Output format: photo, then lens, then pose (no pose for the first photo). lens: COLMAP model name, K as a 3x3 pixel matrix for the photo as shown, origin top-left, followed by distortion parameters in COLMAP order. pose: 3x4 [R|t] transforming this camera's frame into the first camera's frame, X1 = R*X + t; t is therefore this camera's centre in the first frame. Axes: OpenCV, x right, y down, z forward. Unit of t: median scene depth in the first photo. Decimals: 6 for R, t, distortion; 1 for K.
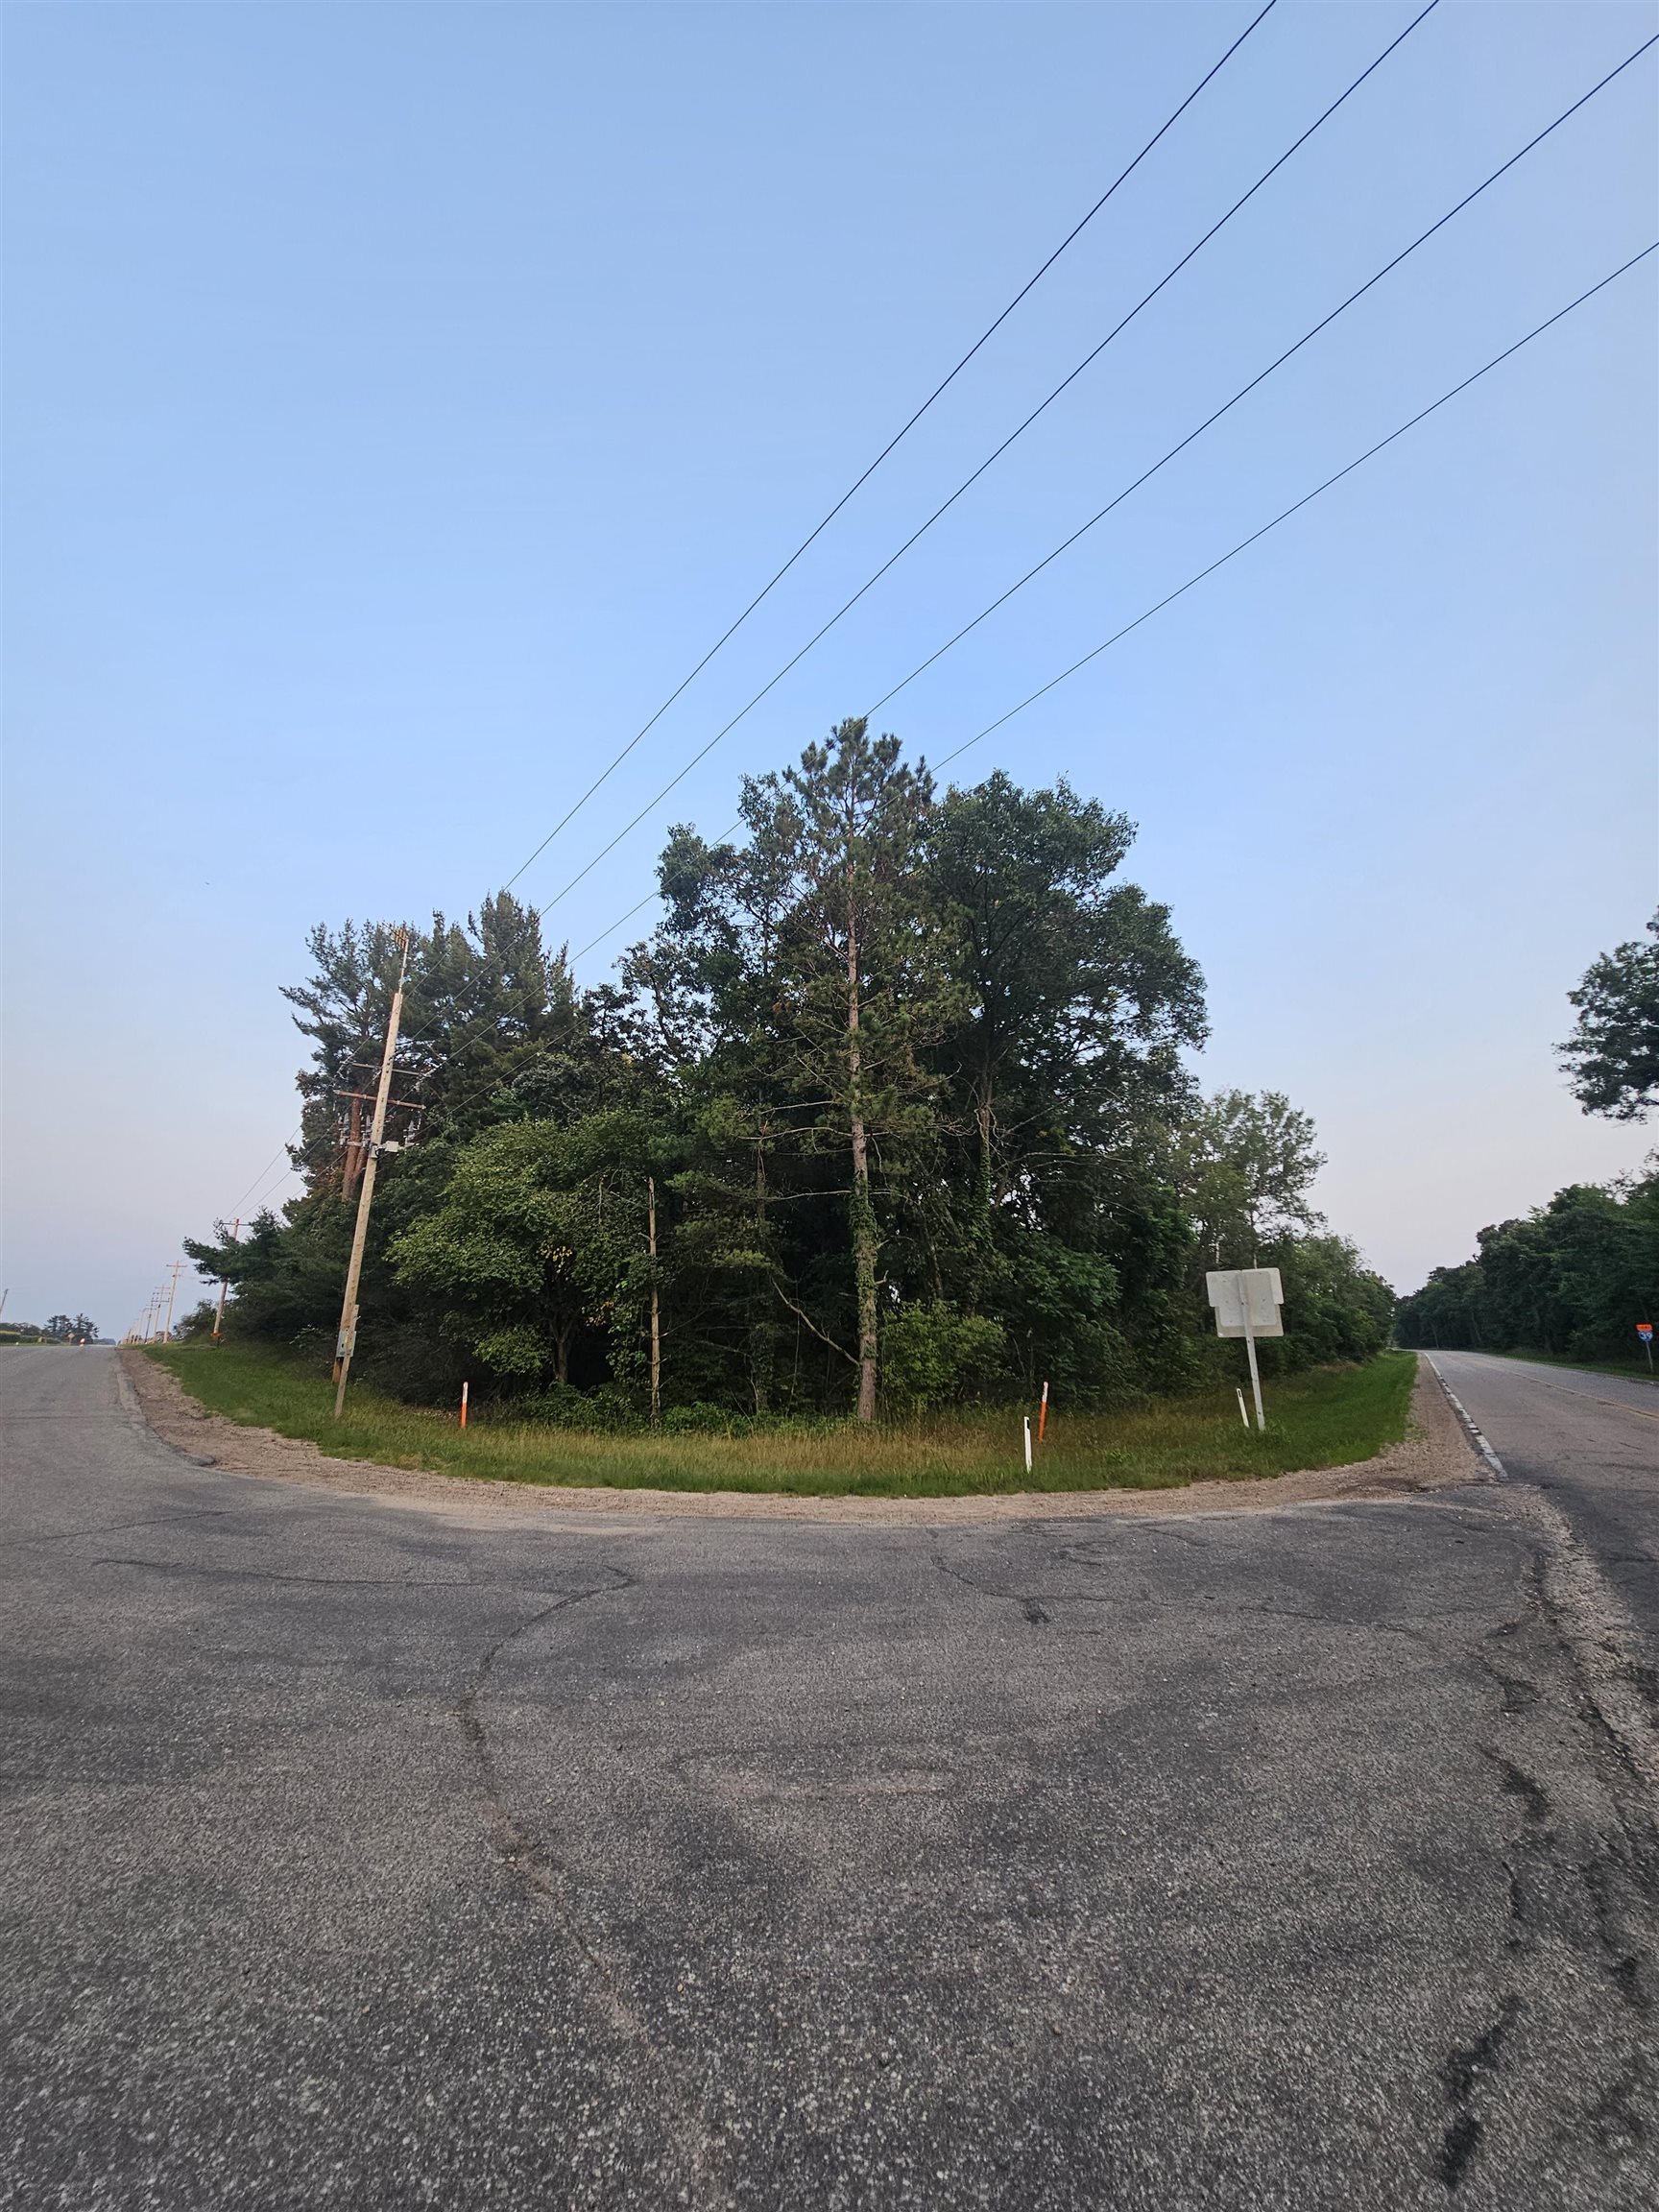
lens RADIAL K [[893.9, 0, 829.7], [0, 893.9, 1110.1], [0, 0, 1]] dist [-0.003164, -0.000594]
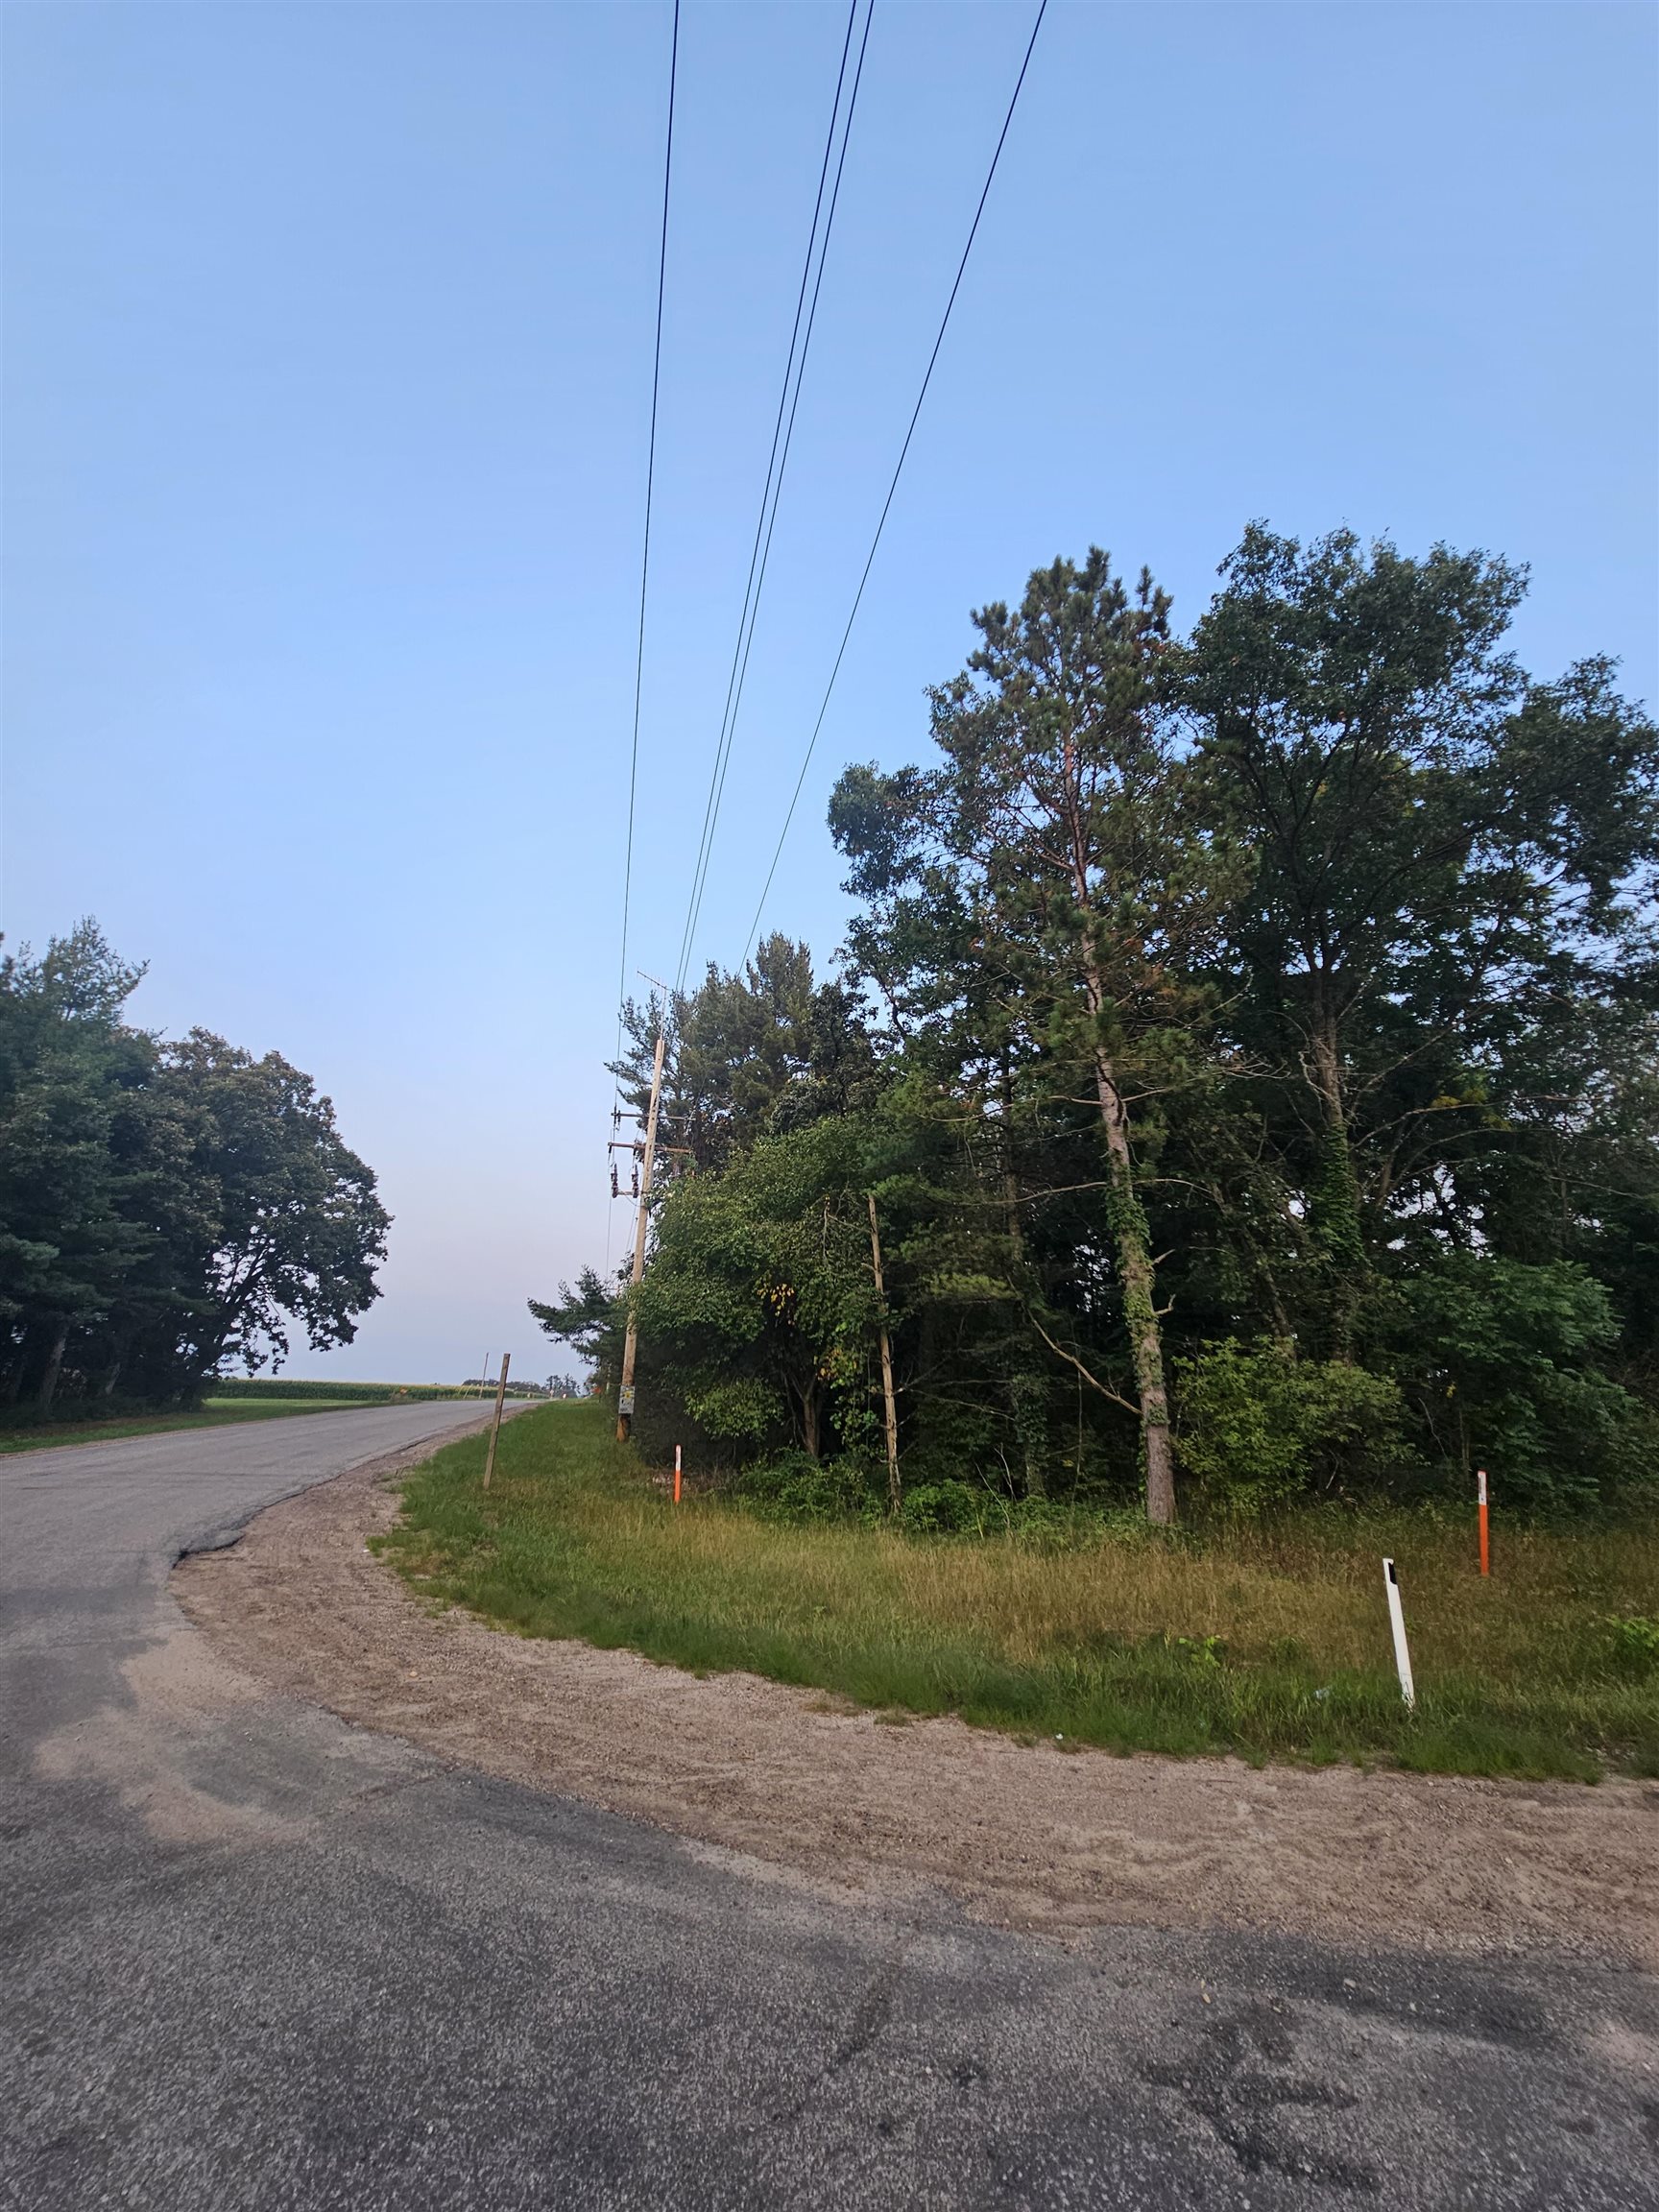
lens RADIAL K [[893.9, 0, 829.7], [0, 893.9, 1110.1], [0, 0, 1]] dist [-0.003164, -0.000594]
pose [[0.915332, -0.116952, -0.385344, 0.089878], [0.093476, 0.992468, -0.079176, 0.061913], [0.391701, 0.036452, 0.919370, 0.239732]]
